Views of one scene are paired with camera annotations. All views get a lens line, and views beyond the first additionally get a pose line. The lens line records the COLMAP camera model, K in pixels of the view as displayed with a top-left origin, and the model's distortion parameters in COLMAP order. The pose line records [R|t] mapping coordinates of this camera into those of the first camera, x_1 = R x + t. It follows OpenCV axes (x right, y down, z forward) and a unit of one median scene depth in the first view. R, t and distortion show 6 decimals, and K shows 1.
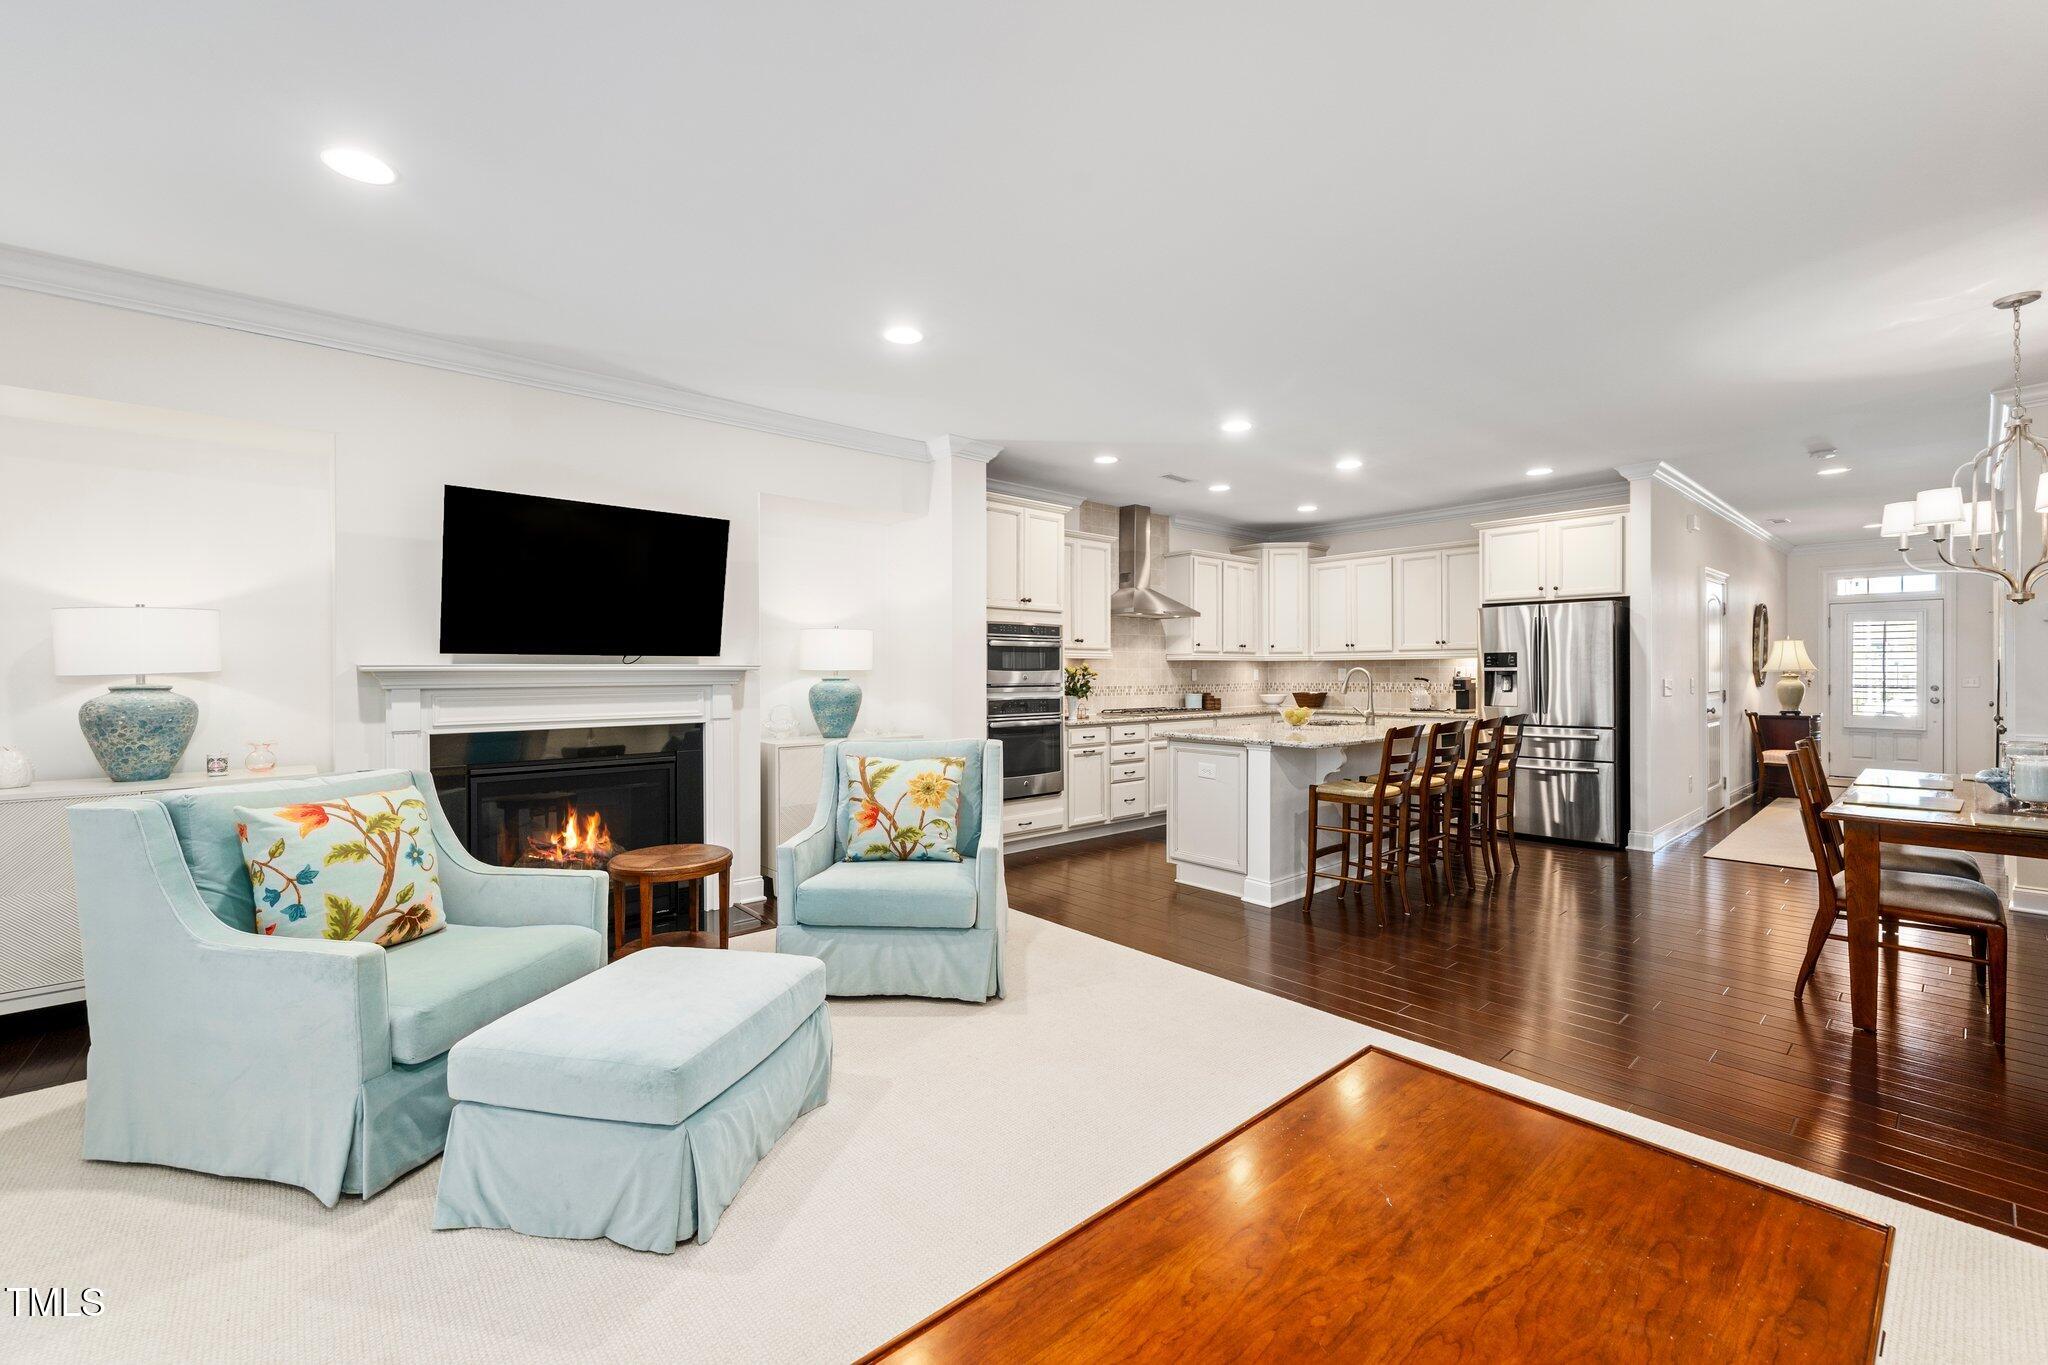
lens RADIAL K [[847.9, 0, 1020.0], [0, 847.9, 674.5], [0, 0, 1]] dist [-0.001919, -0.000101]
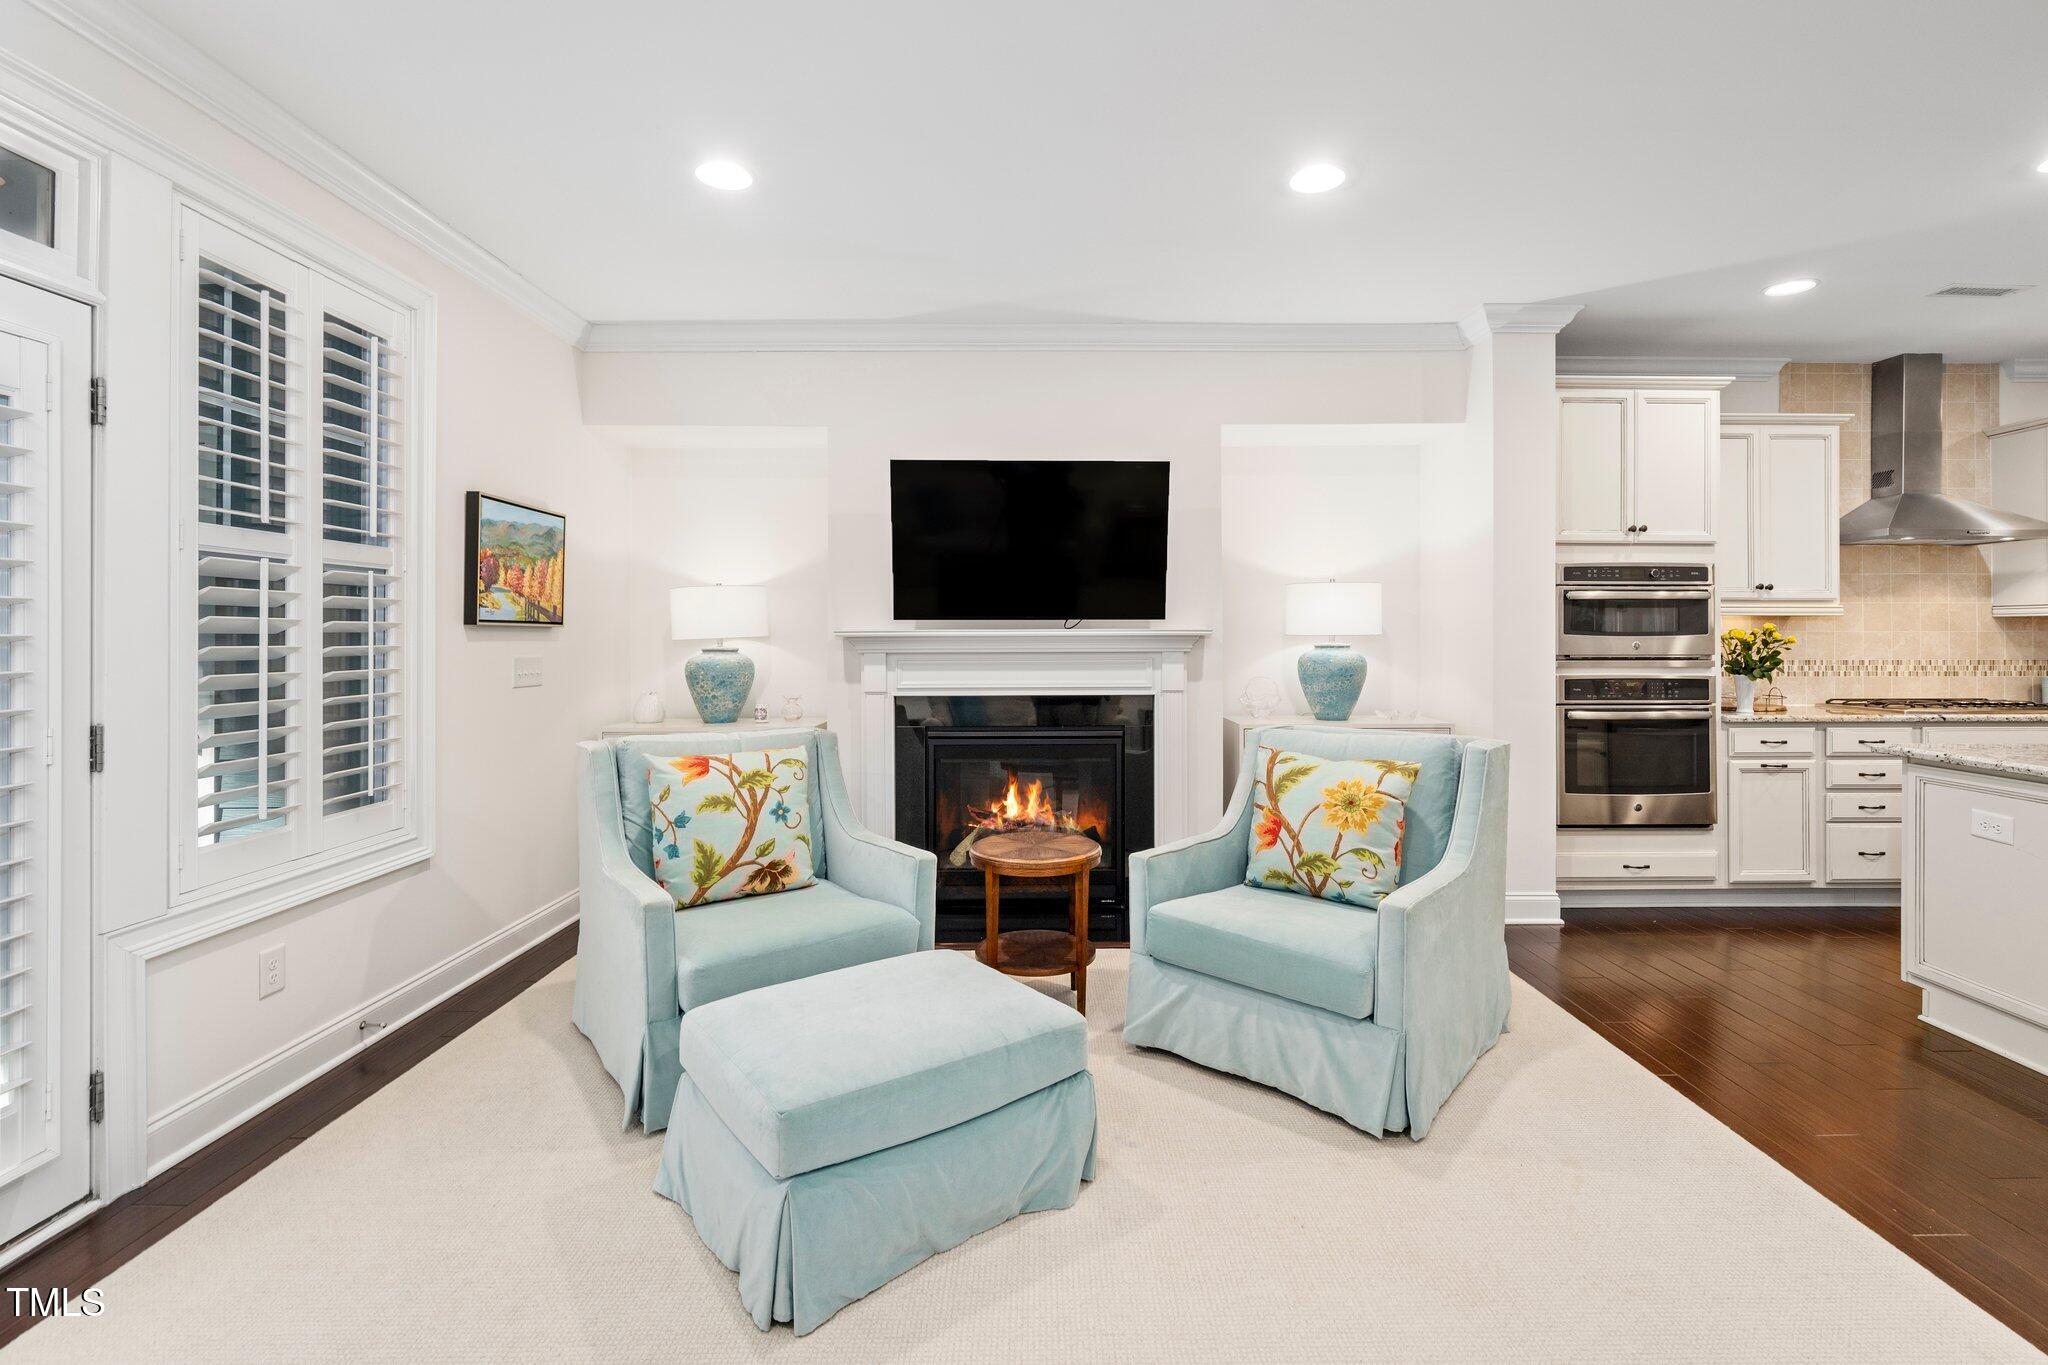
lens RADIAL K [[922.5, 0, 1039.3], [0, 922.5, 631.7], [0, 0, 1]] dist [-0.002289, -0.000169]
pose [[0.756250, -0.000919, -0.654282, 0.119733], [-0.002177, 0.999990, -0.003922, -0.003452], [0.654279, 0.004390, 0.756241, 0.144231]]
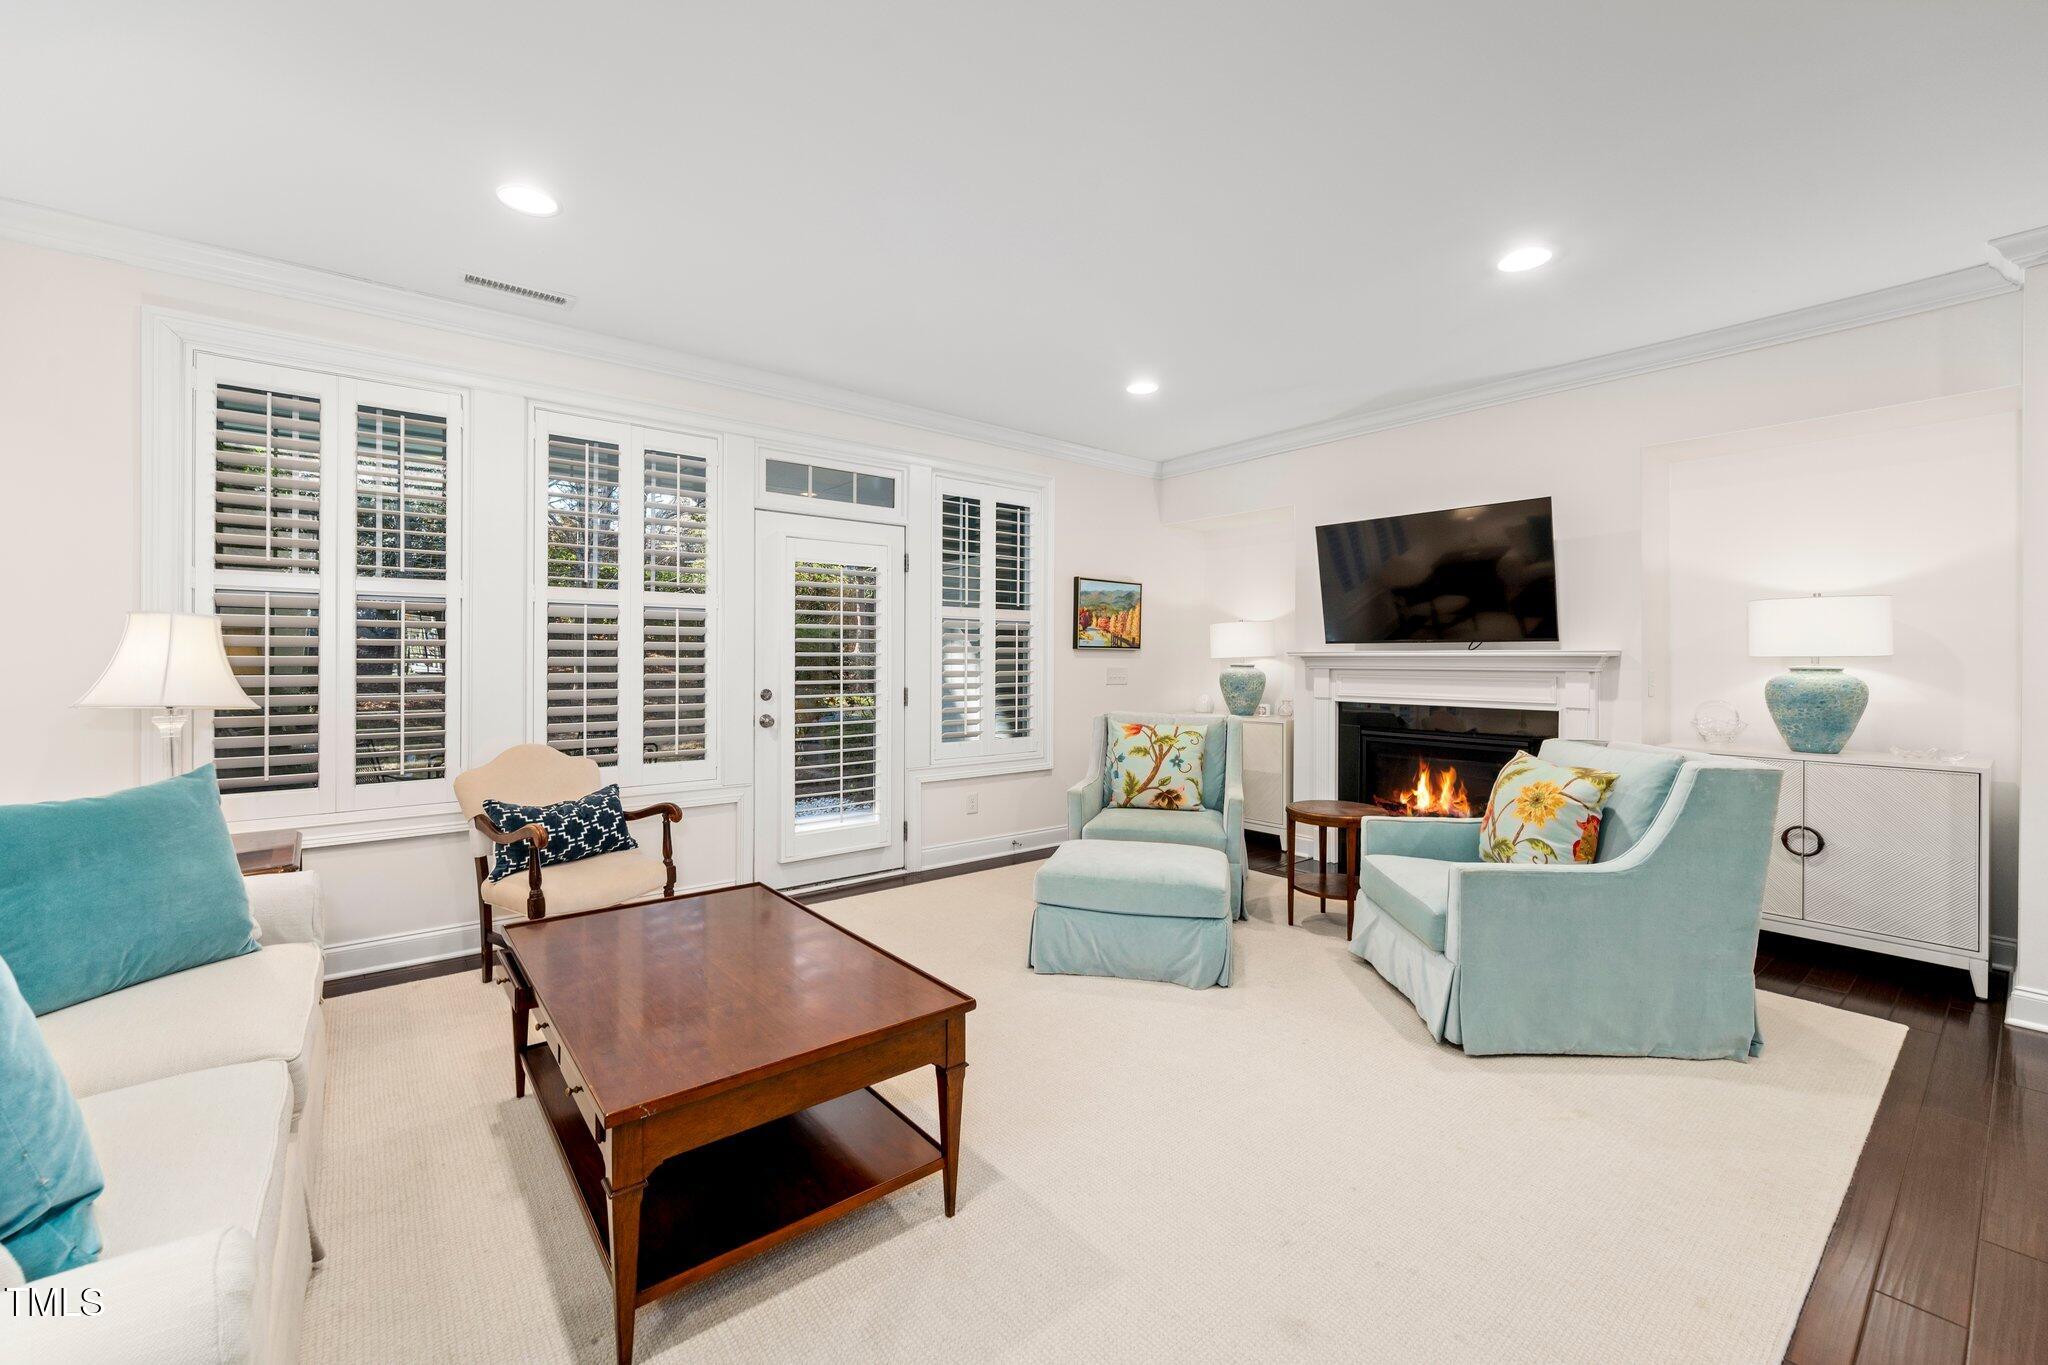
lens RADIAL K [[829.8, 0, 1024.3], [0, 829.8, 663.6], [0, 0, 1]] dist [-0.000028, -0.000022]
pose [[-0.040985, 0.009754, -0.999112, 0.424416], [-0.005904, 0.999933, 0.010004, -0.001524], [0.999142, 0.006309, -0.040925, 0.319797]]
